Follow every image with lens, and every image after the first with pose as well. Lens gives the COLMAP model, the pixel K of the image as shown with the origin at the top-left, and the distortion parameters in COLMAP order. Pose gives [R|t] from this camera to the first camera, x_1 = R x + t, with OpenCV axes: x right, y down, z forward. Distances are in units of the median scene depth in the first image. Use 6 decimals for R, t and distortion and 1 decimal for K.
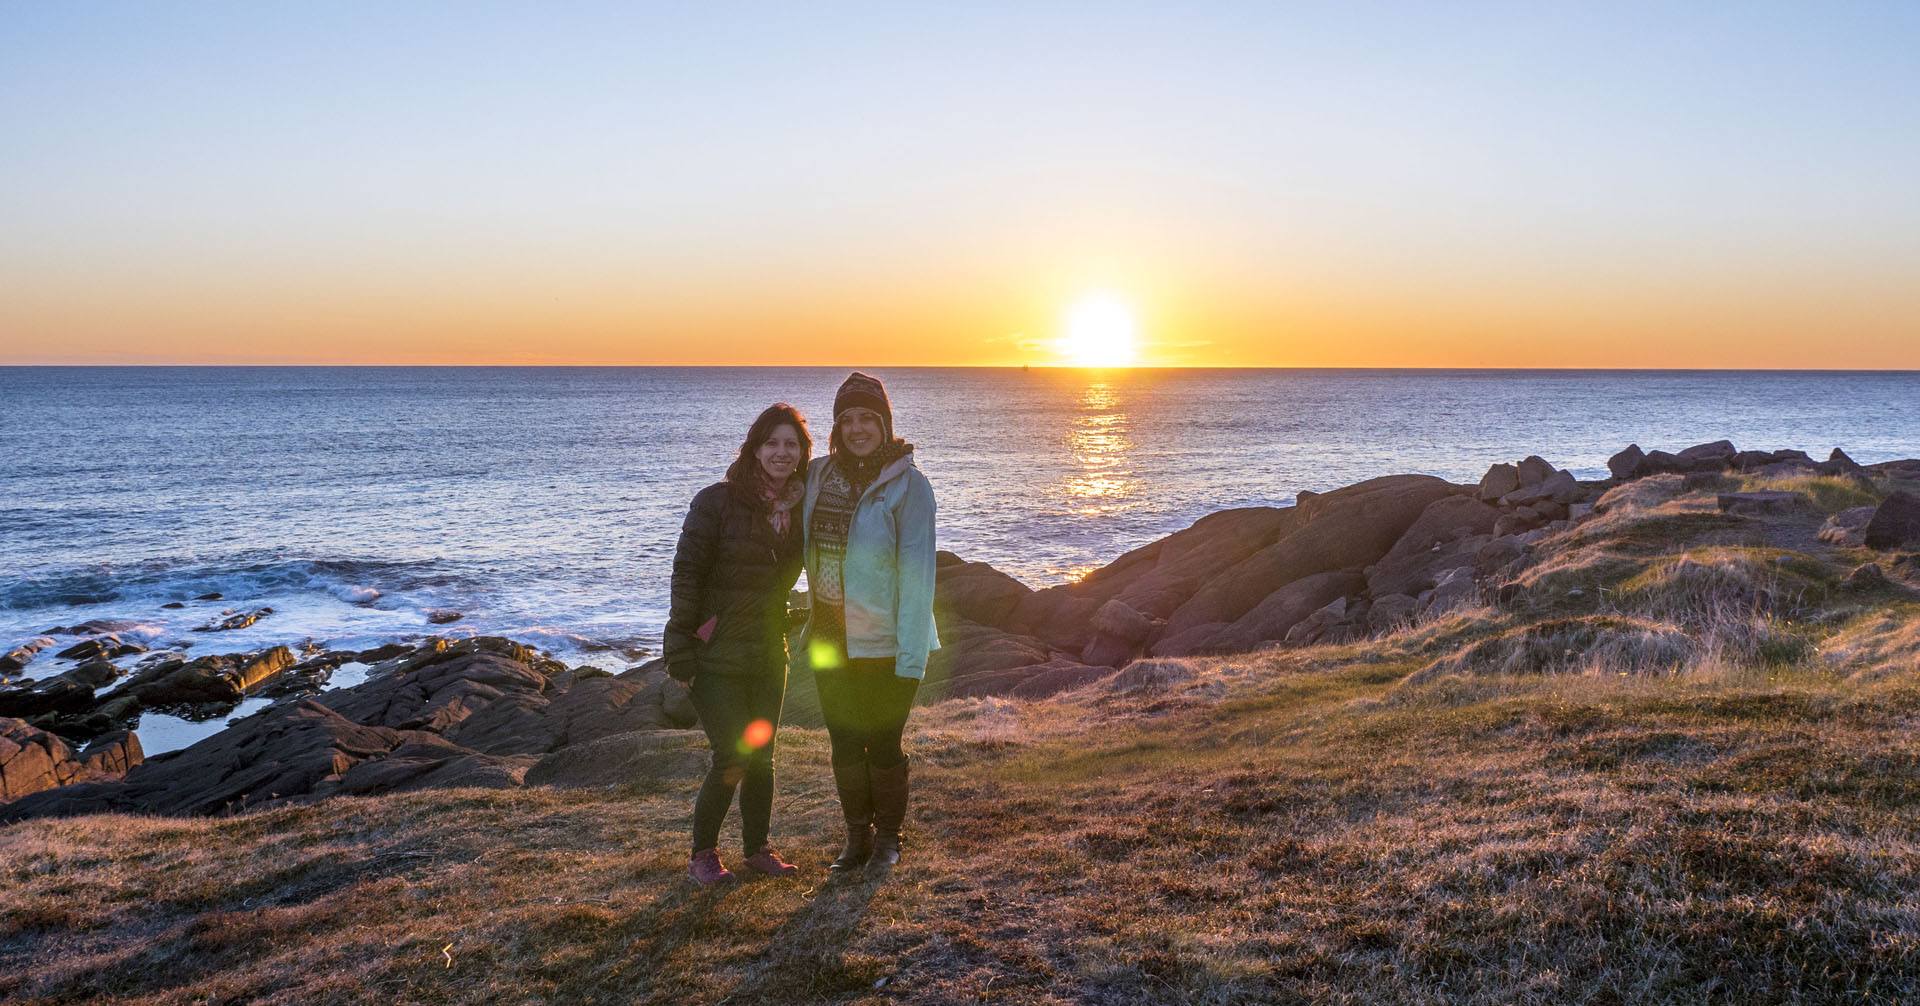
lens RADIAL K [[1641.9, 0, 962.2], [0, 1641.9, 512.8], [0, 0, 1]] dist [0.089626, 0.007575]
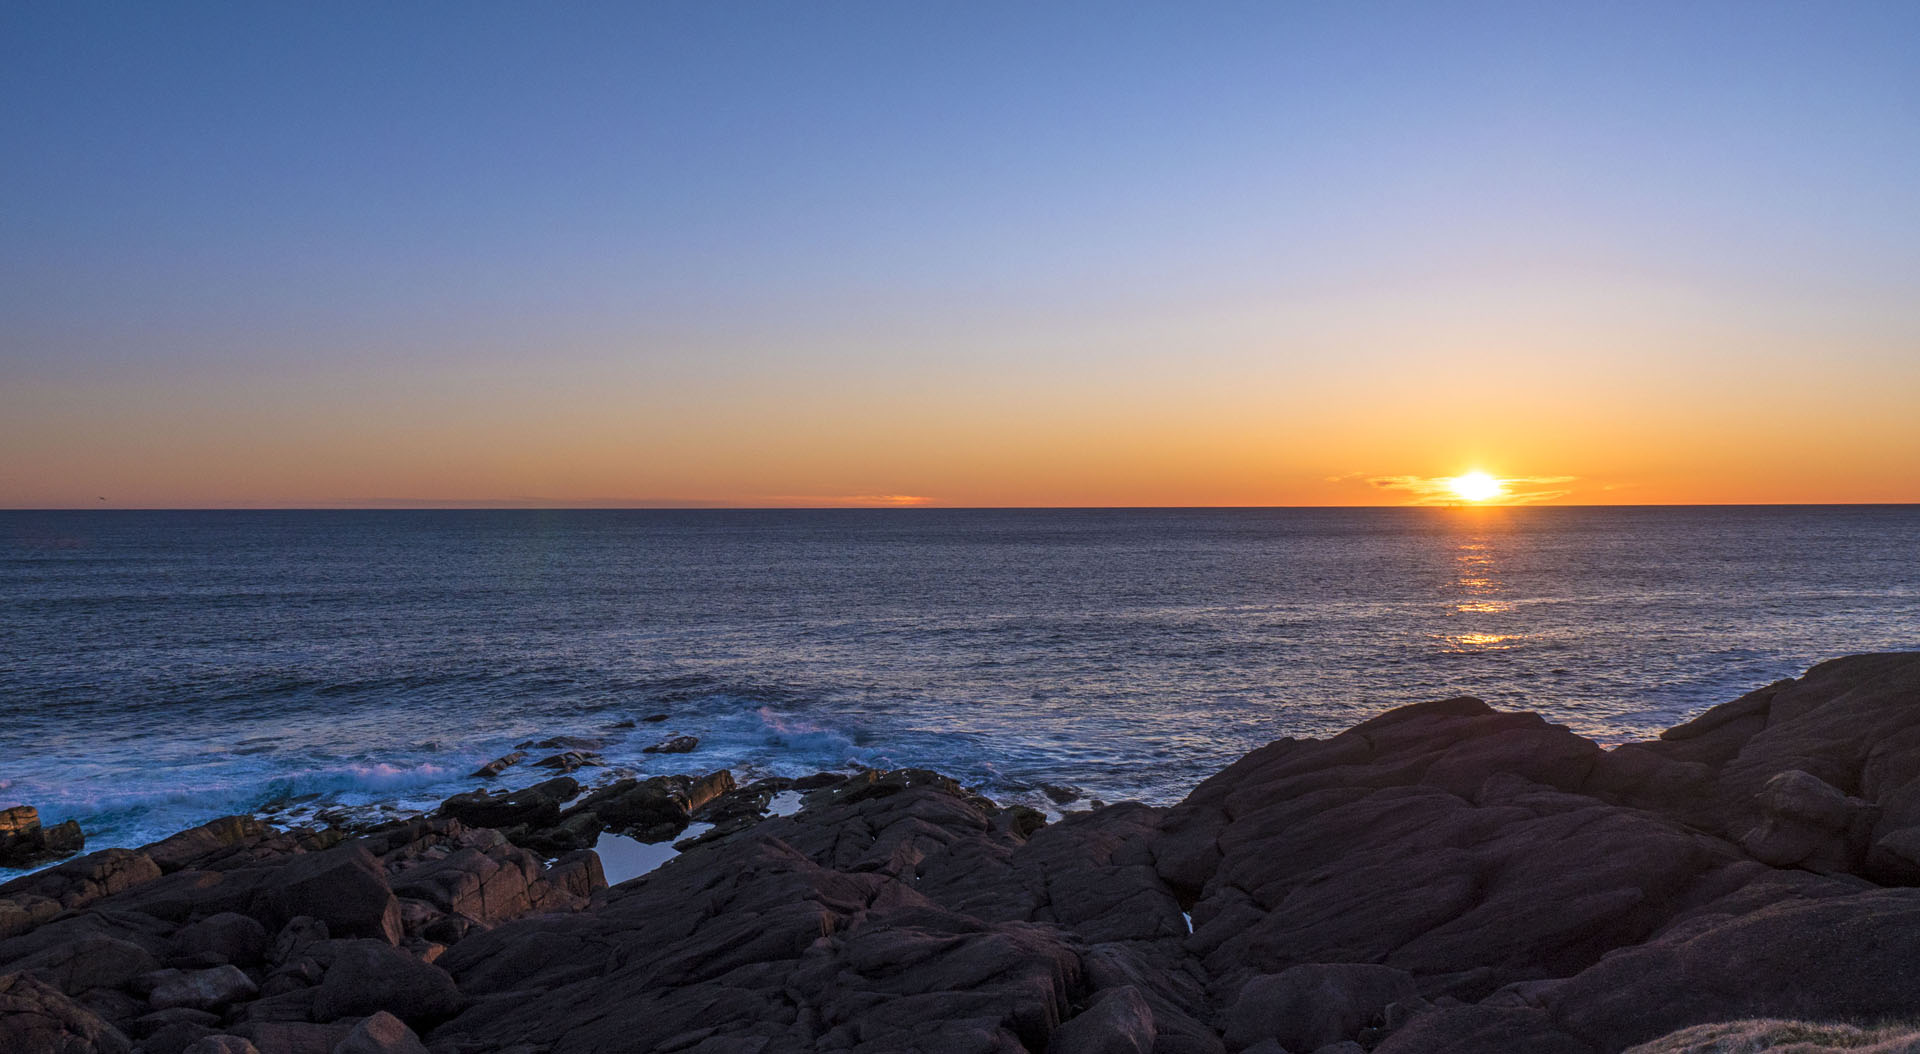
lens RADIAL K [[1469.8, 0, 942.8], [0, 1469.8, 511.4], [0, 0, 1]] dist [0.033301, -0.018524]
pose [[0.976274, 0.004923, -0.216481, -0.089128], [-0.026424, 0.994979, -0.096536, 0.006703], [0.214919, 0.099966, 0.971502, 0.149239]]
